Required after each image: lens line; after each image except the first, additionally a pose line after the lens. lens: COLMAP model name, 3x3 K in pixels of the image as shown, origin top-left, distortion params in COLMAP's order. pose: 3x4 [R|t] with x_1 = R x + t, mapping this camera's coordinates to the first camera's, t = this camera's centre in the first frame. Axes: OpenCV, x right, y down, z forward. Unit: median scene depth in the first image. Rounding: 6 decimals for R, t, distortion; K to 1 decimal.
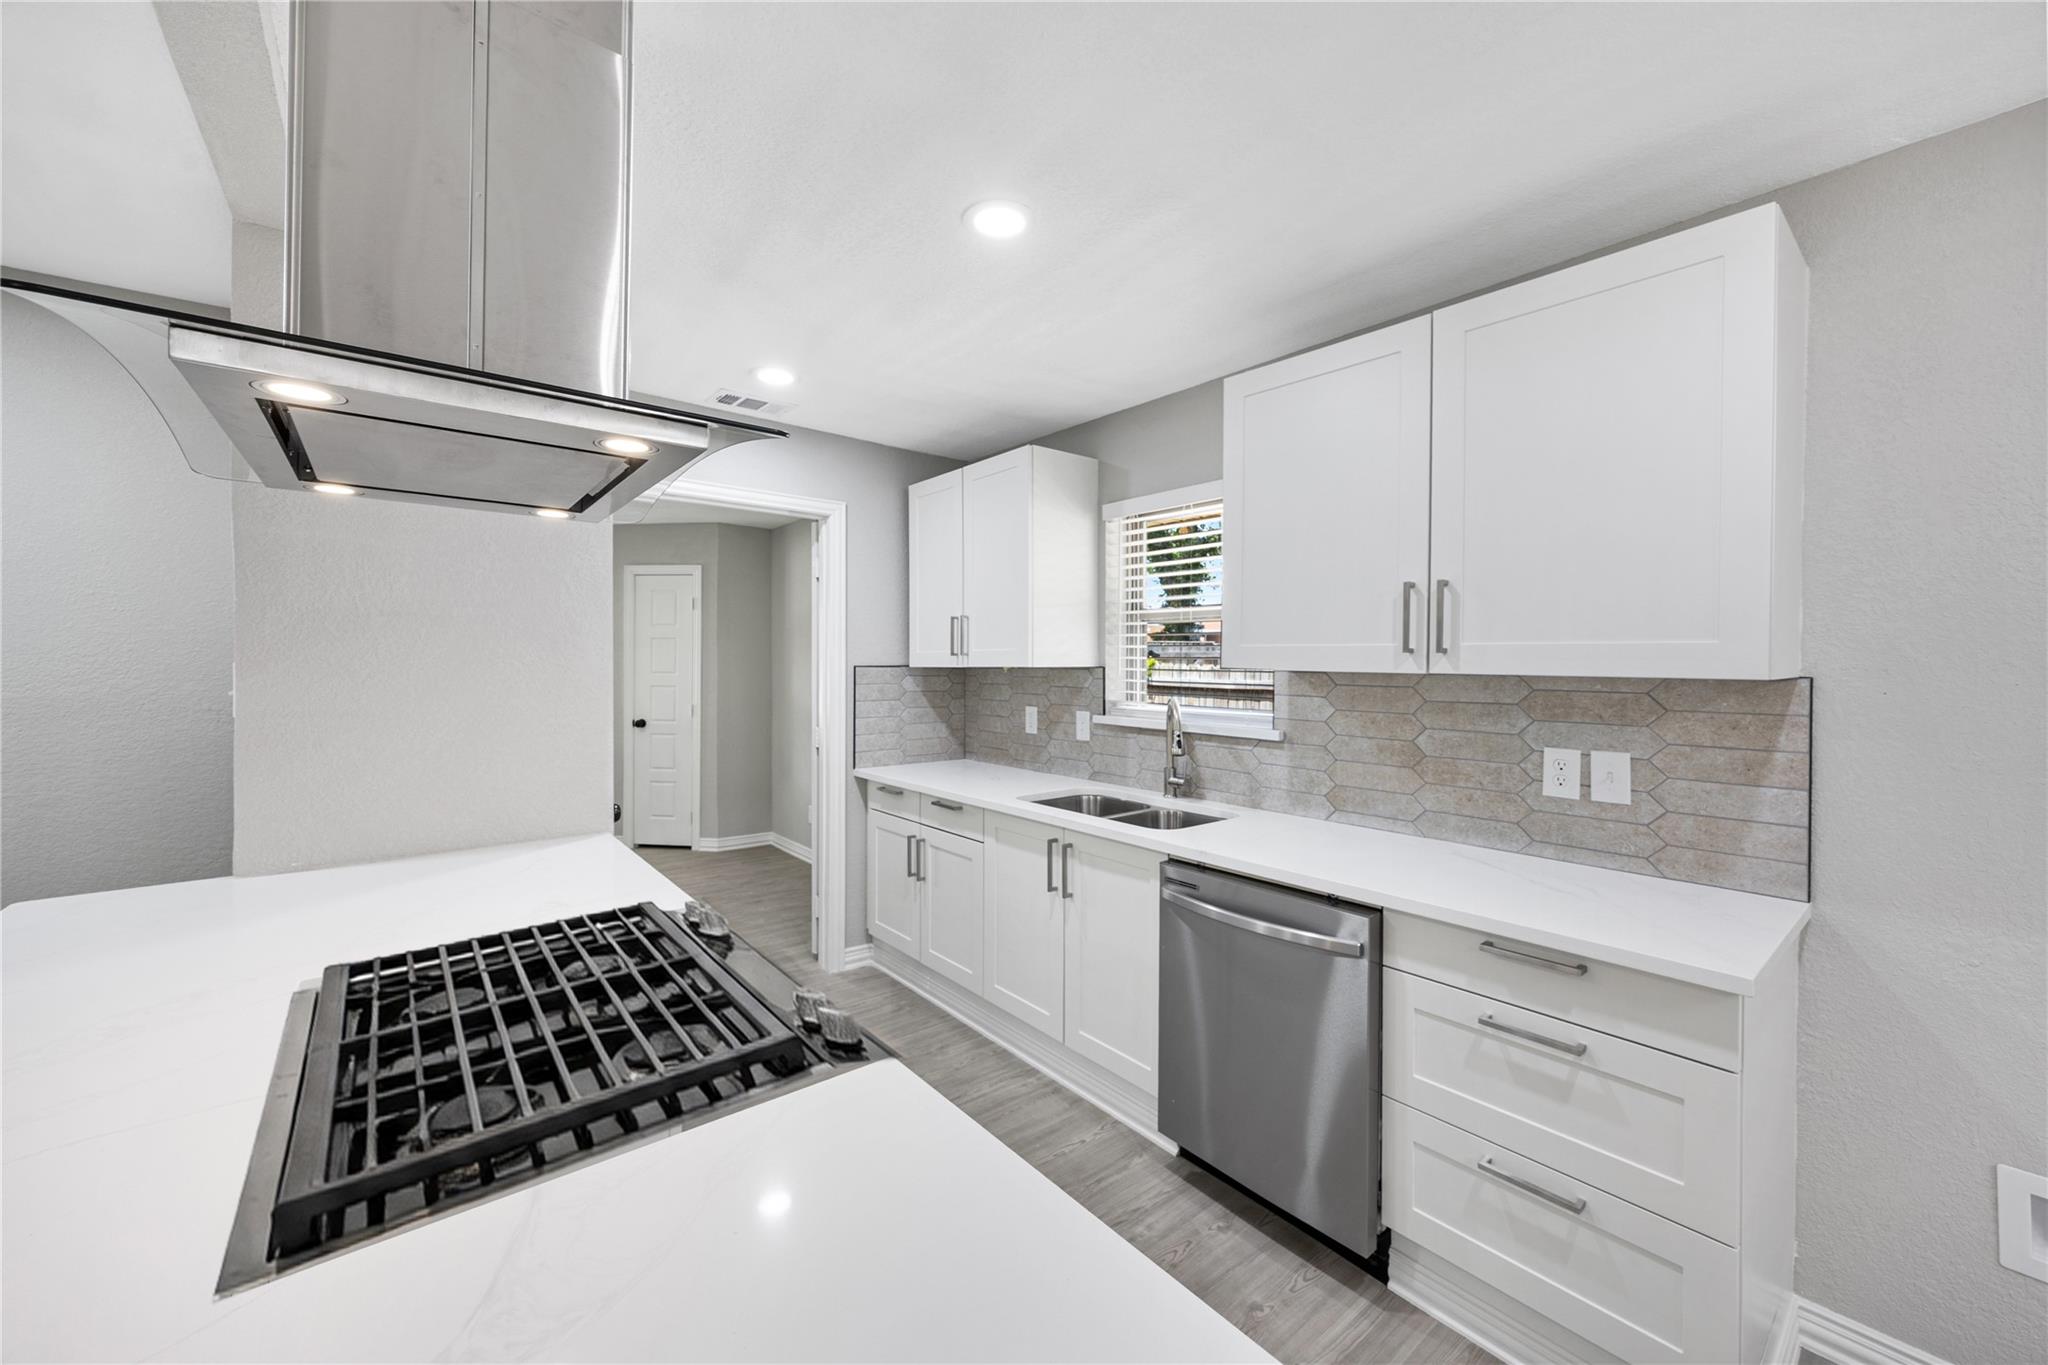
lens RADIAL K [[791.3, 0, 1018.8], [0, 791.3, 666.3], [0, 0, 1]] dist [0.001769, -0.000198]
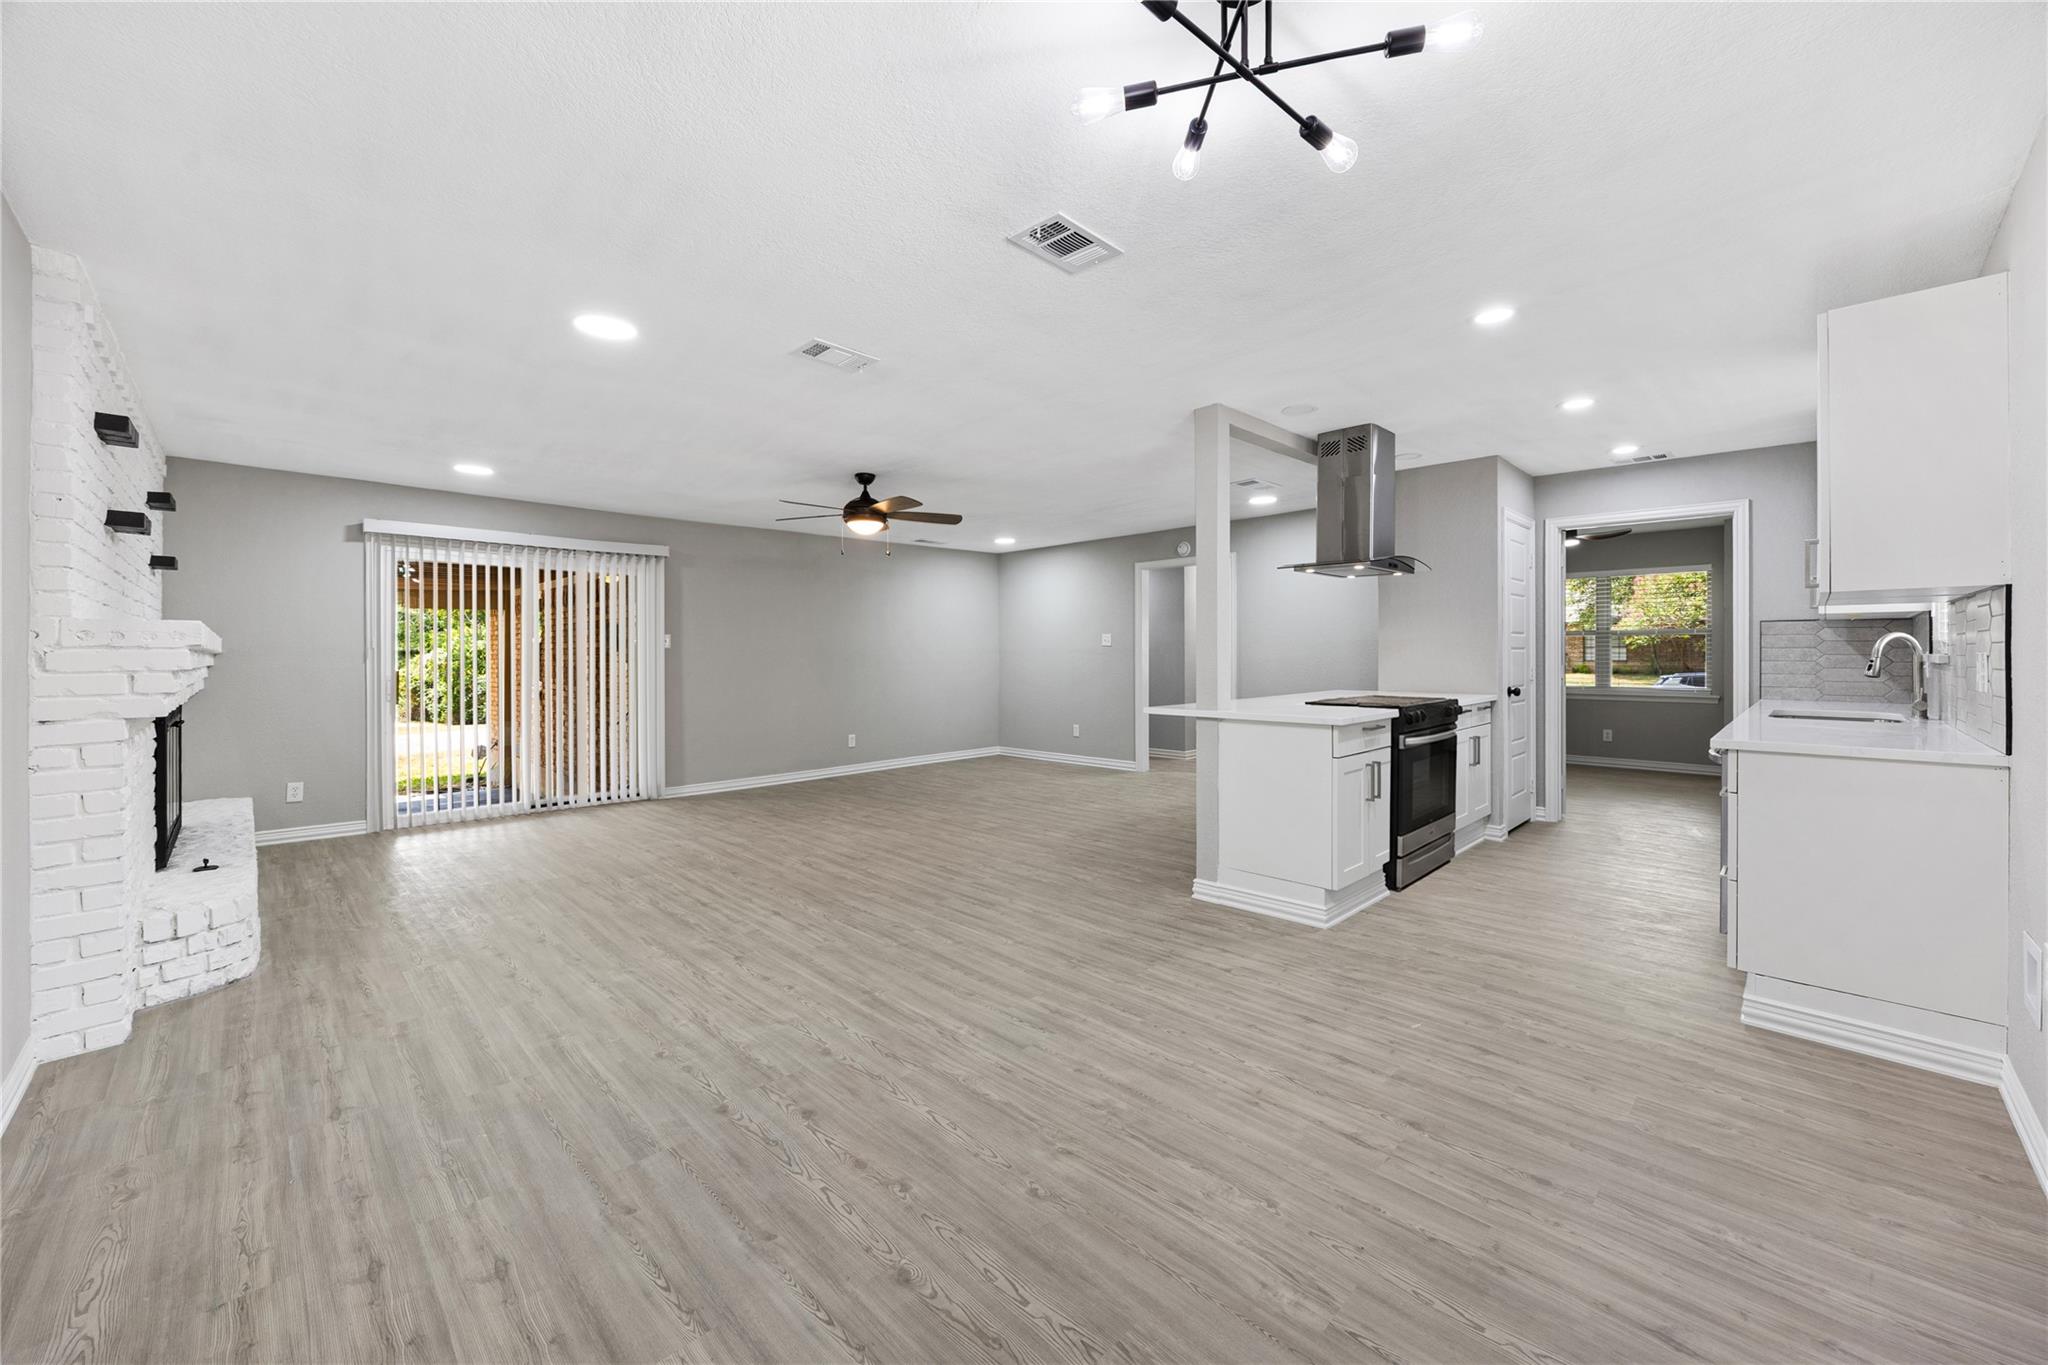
lens RADIAL K [[791.3, 0, 1034.5], [0, 791.3, 658.9], [0, 0, 1]] dist [0.001769, -0.000198]
pose [[0.111290, 0.001669, -0.993787, 1.258031], [-0.002231, 0.999996, 0.001430, 0.082290], [0.993785, 0.002058, 0.111294, -0.446236]]
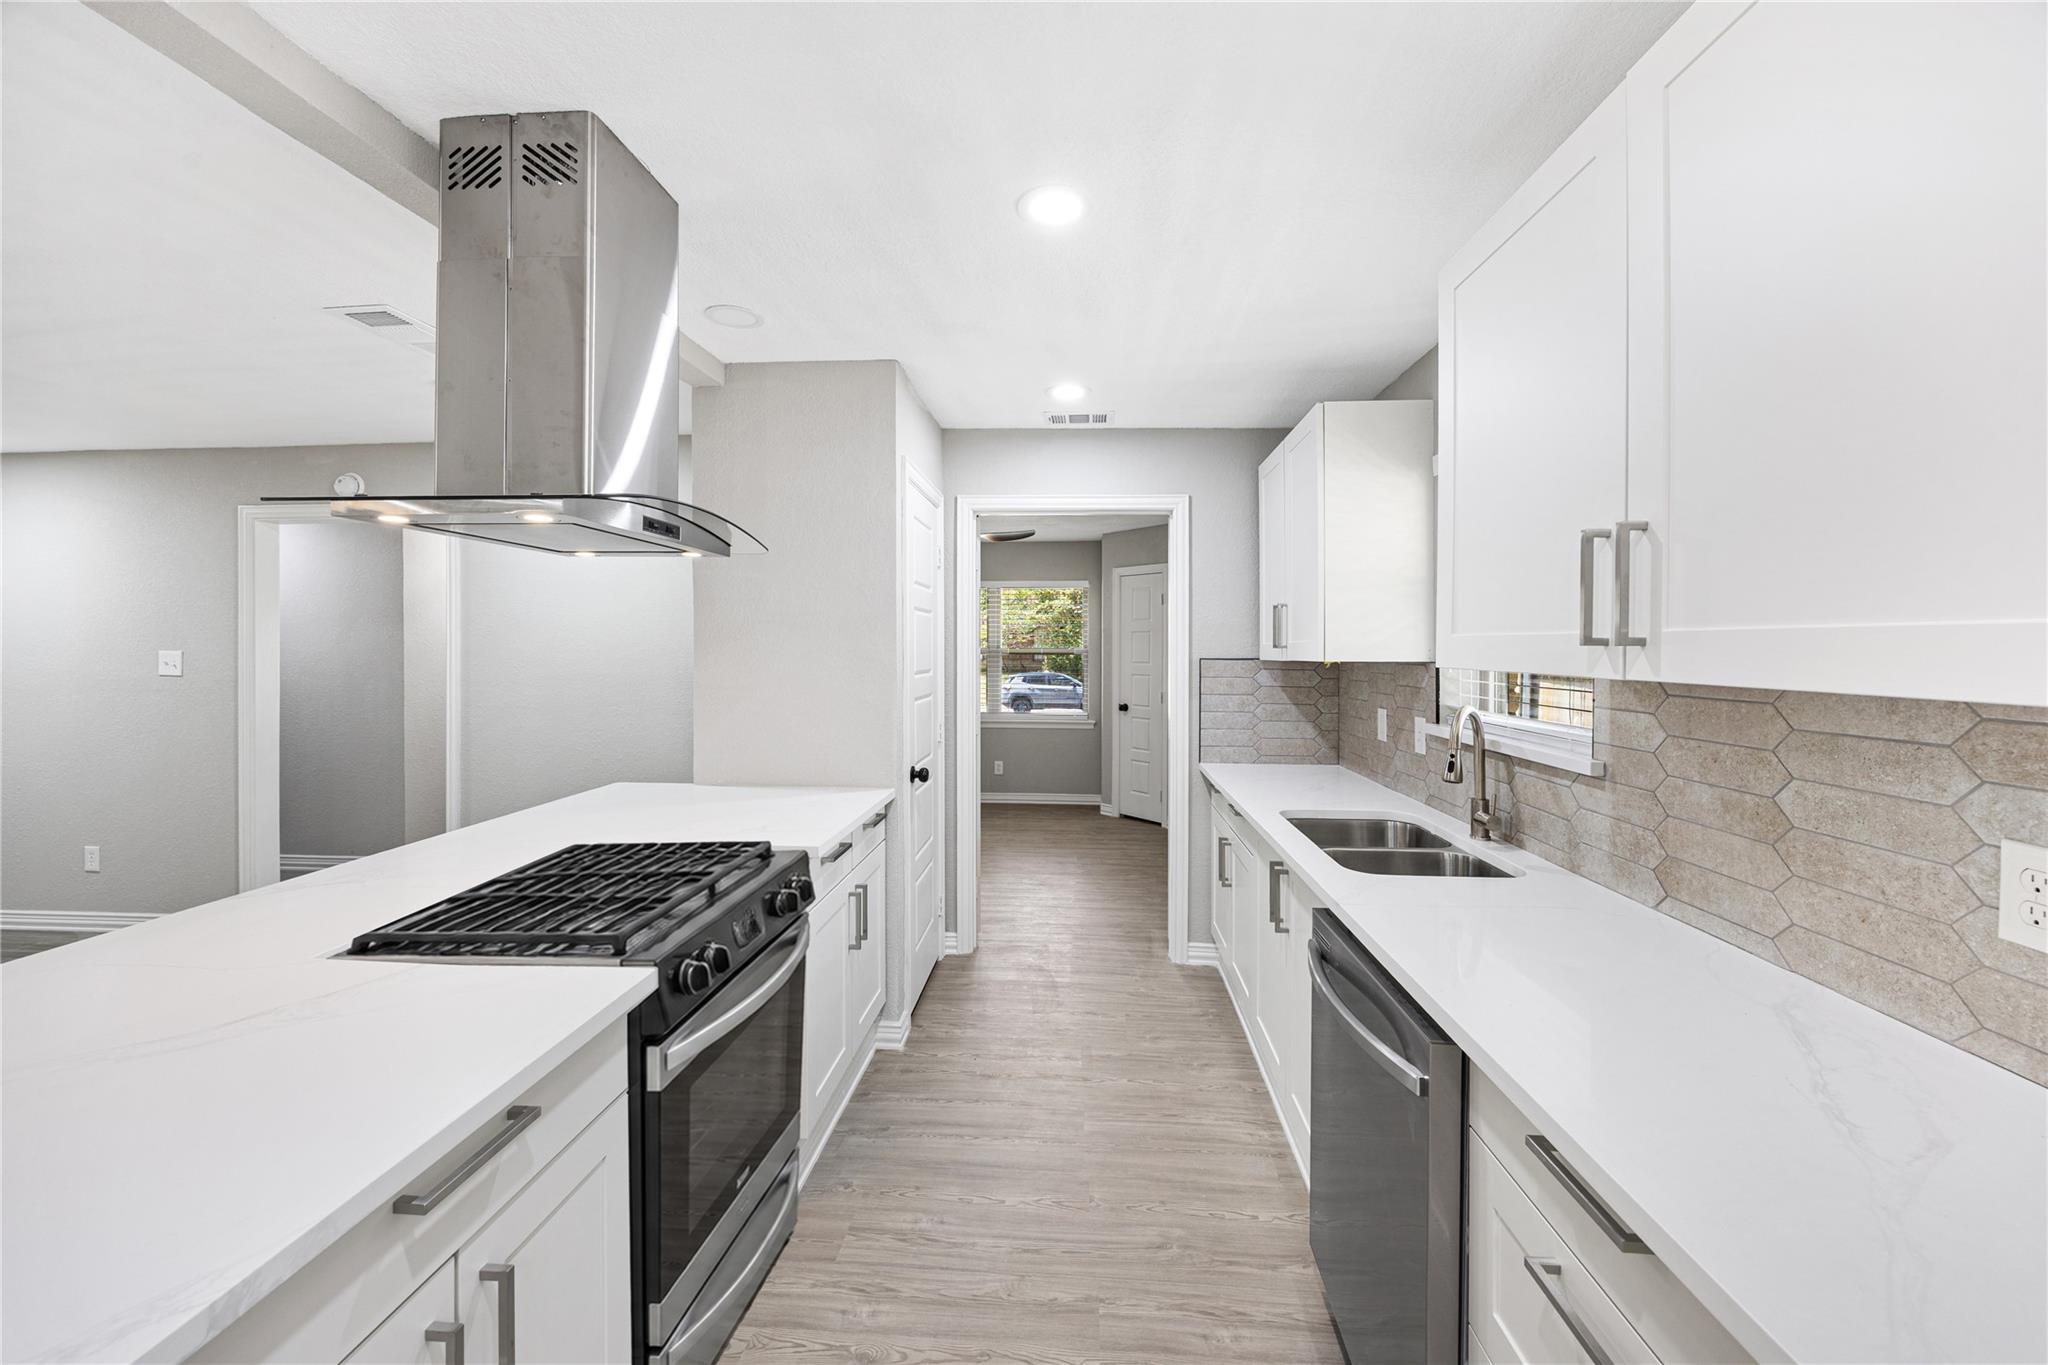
lens RADIAL K [[791.3, 0, 1025.2], [0, 791.3, 658.2], [0, 0, 1]] dist [0.001769, -0.000198]
pose [[0.727224, 0.005916, -0.686375, 0.406165], [-0.004096, 0.999982, 0.004279, -0.005590], [0.686388, -0.000300, 0.727235, 0.173772]]
